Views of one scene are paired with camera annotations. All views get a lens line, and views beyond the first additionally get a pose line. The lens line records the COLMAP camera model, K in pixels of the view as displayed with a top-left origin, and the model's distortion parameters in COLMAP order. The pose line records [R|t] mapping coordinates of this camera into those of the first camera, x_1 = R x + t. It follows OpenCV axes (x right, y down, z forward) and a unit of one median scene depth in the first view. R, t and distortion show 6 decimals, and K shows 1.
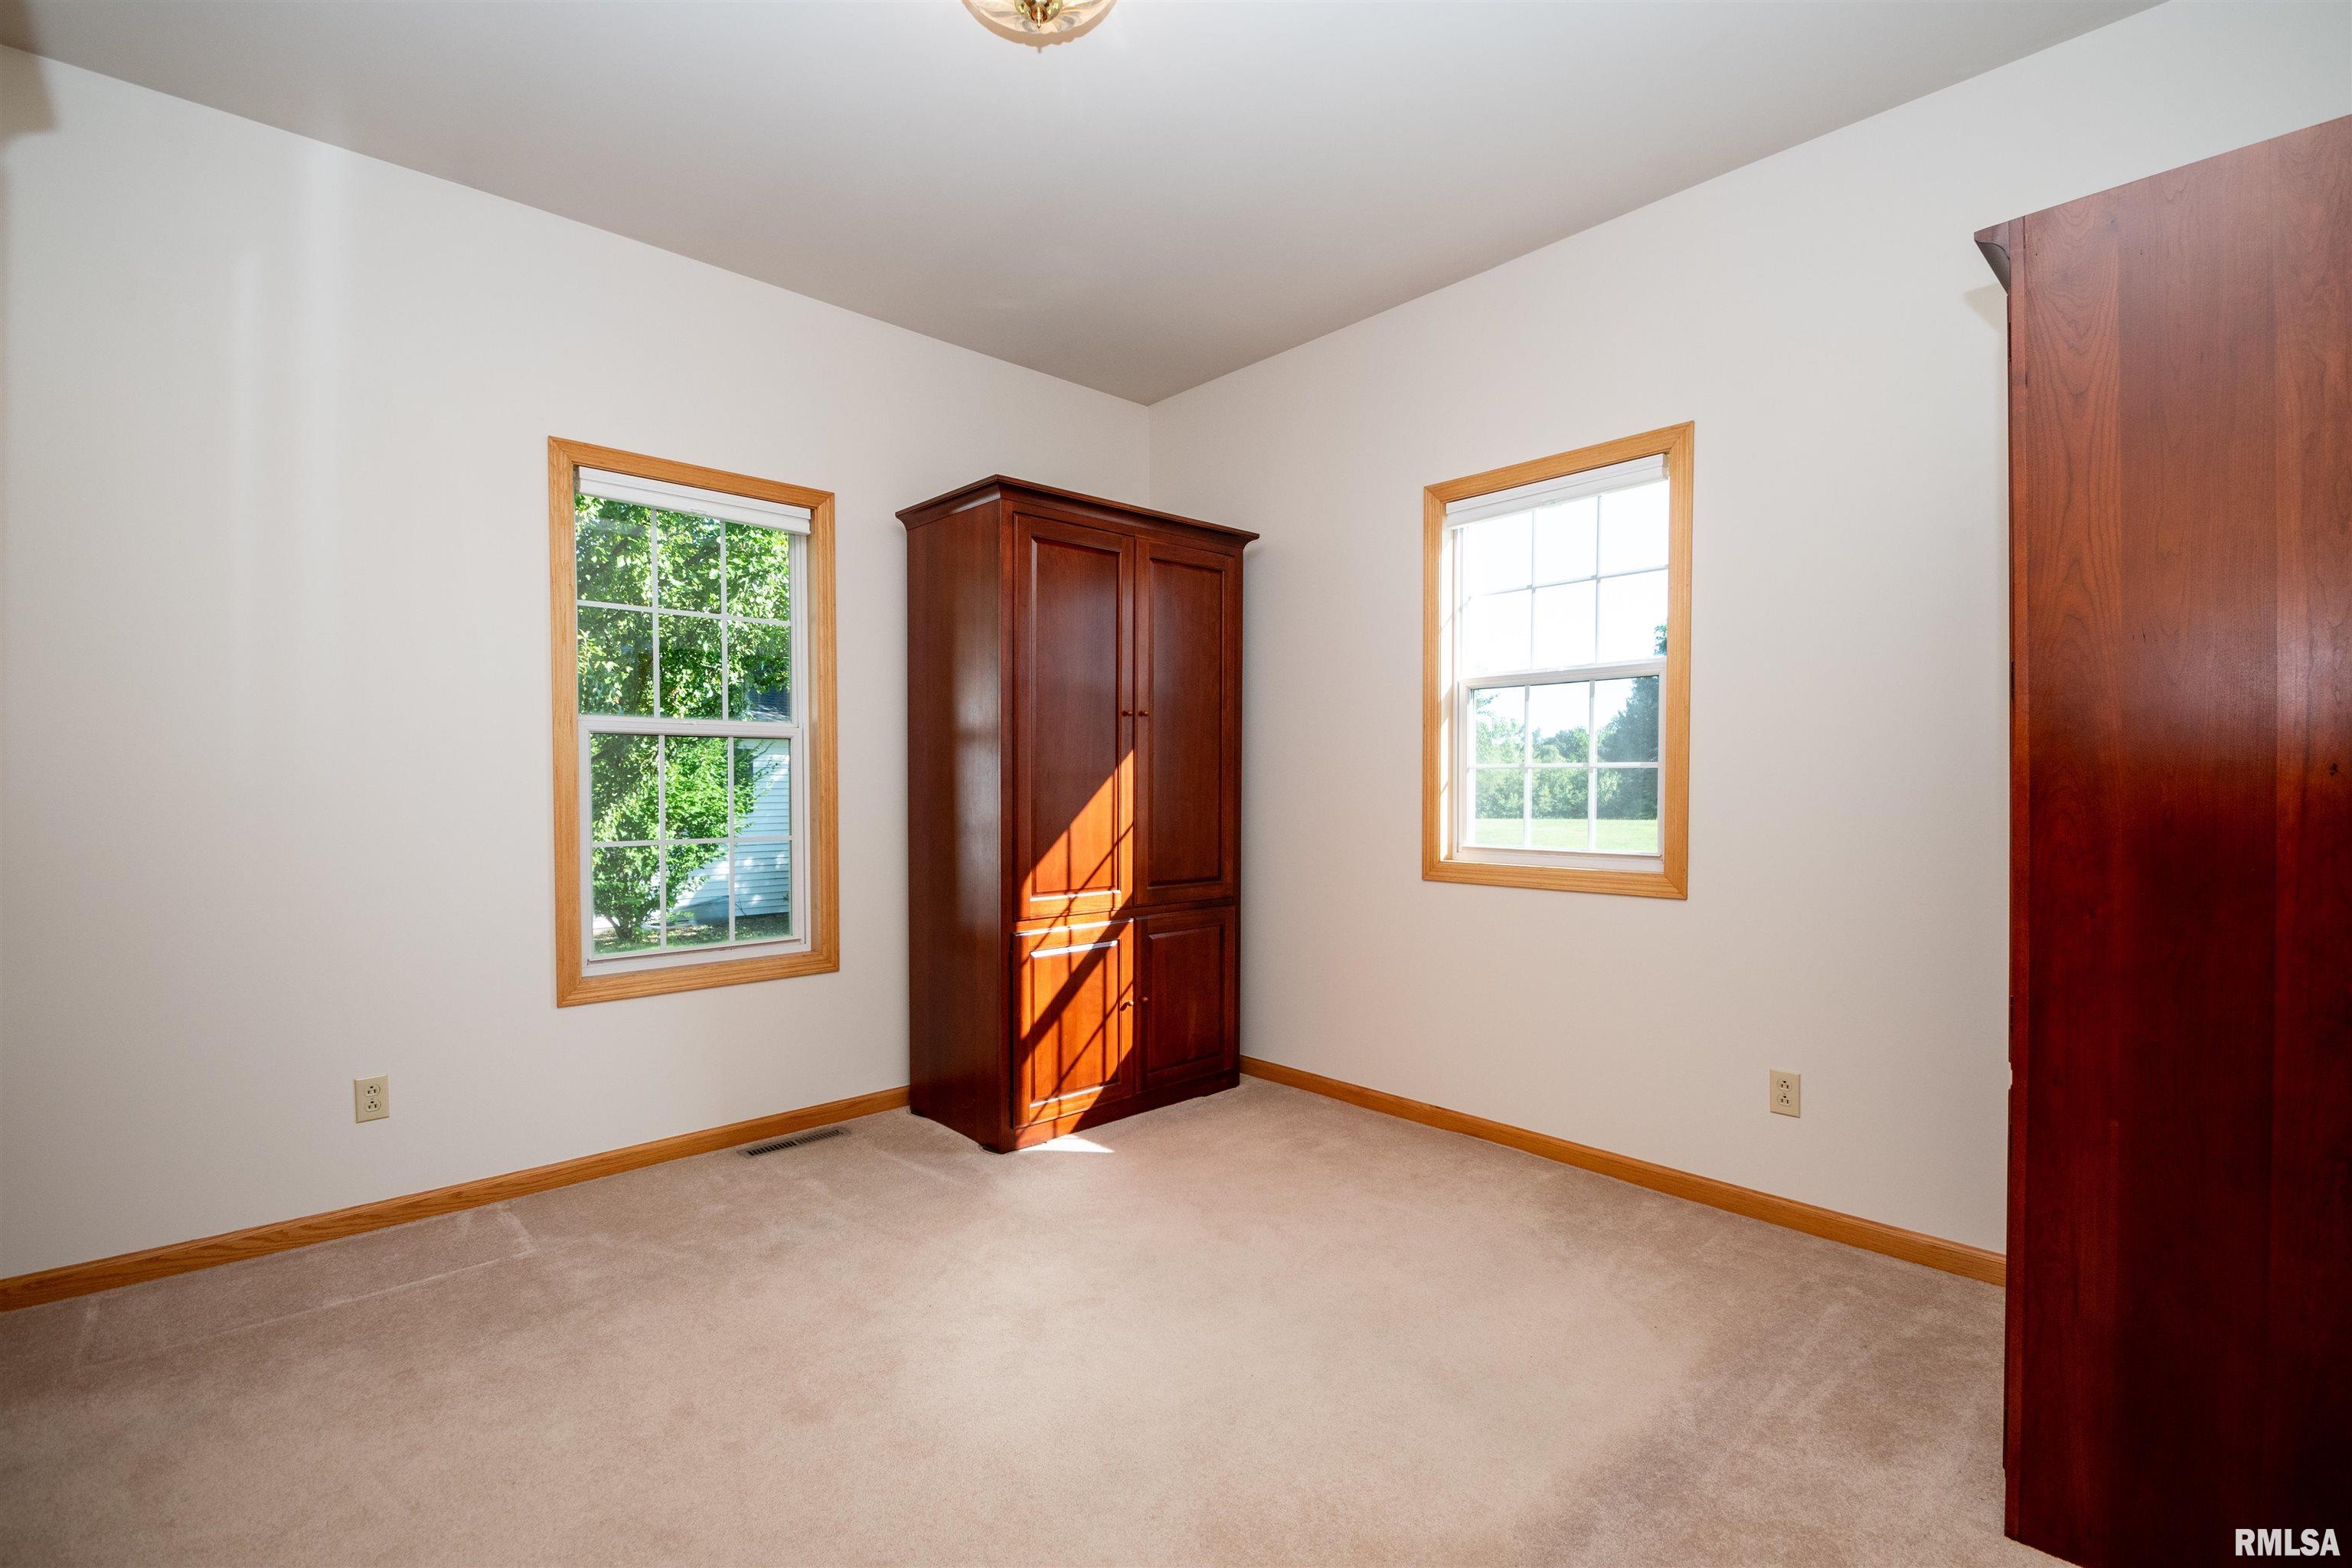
lens RADIAL K [[1051.2, 0, 1179.4], [0, 1051.2, 799.1], [0, 0, 1]] dist [-0.001538, -0.004399]
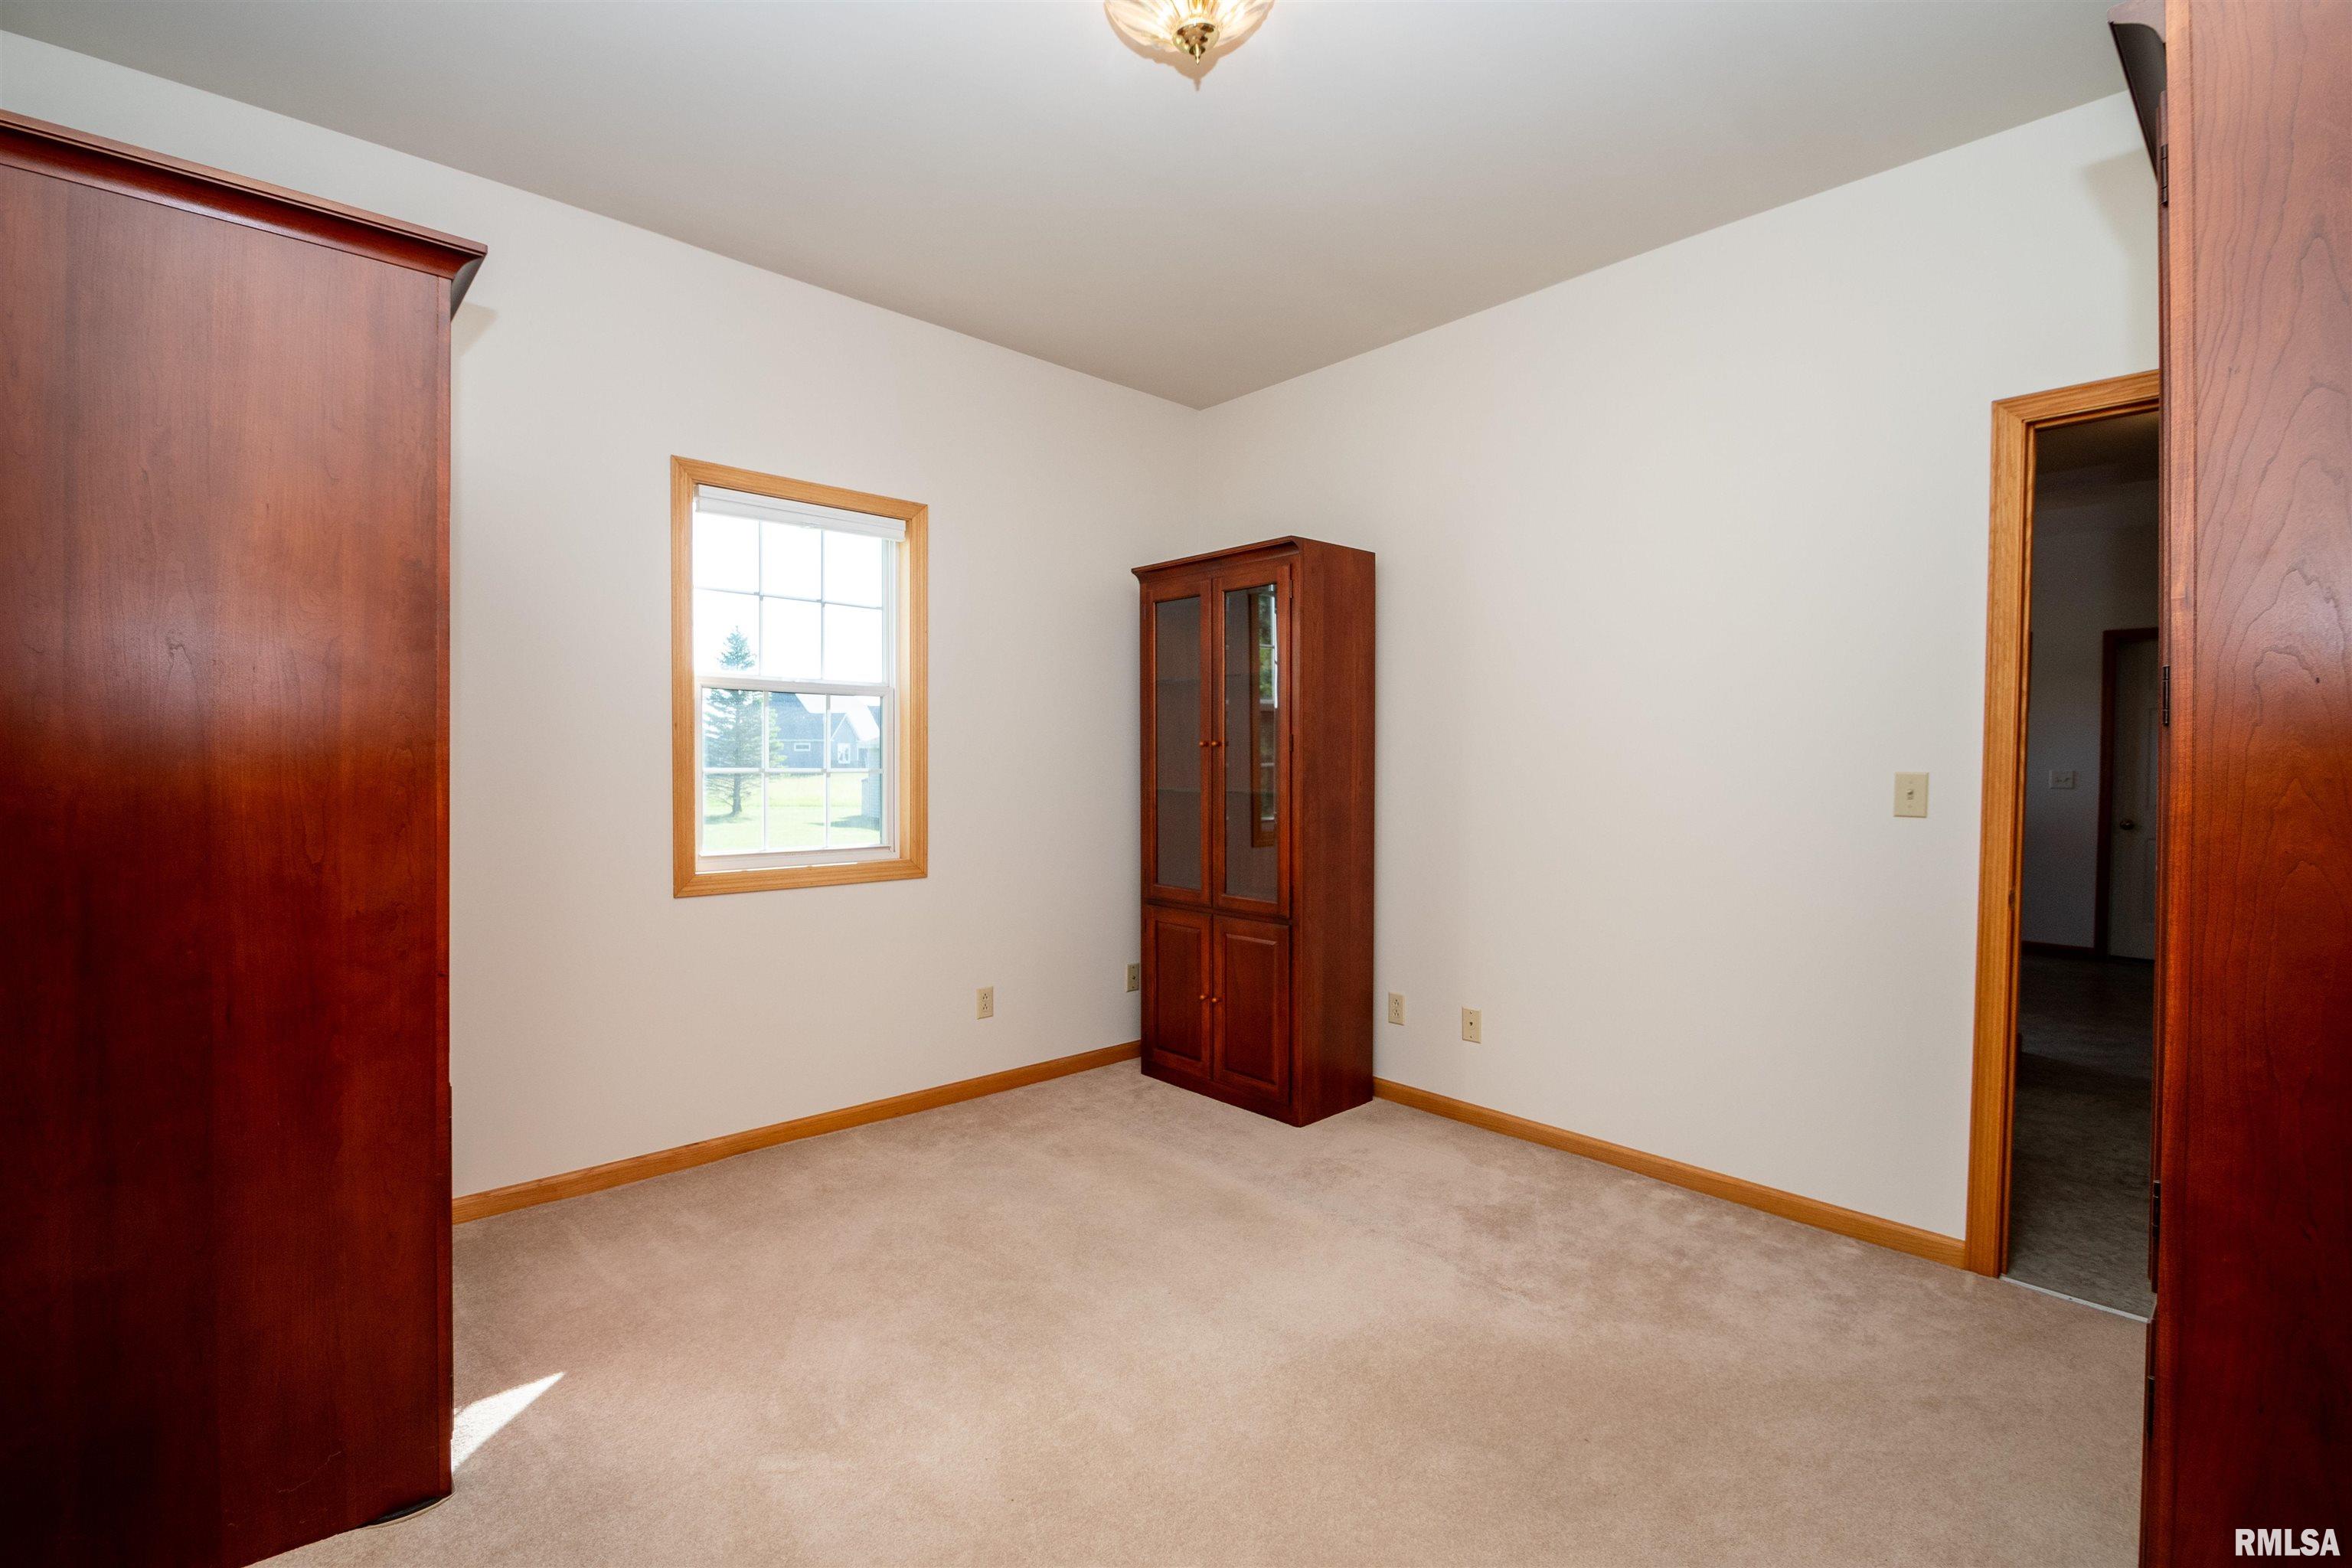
lens RADIAL K [[1051.2, 0, 1163.5], [0, 1051.2, 796.2], [0, 0, 1]] dist [-0.001538, -0.004399]
pose [[0.006545, -0.038115, 0.999252, -0.678071], [0.011552, 0.999210, 0.038038, -0.041703], [-0.999912, 0.011295, 0.006981, 0.599709]]
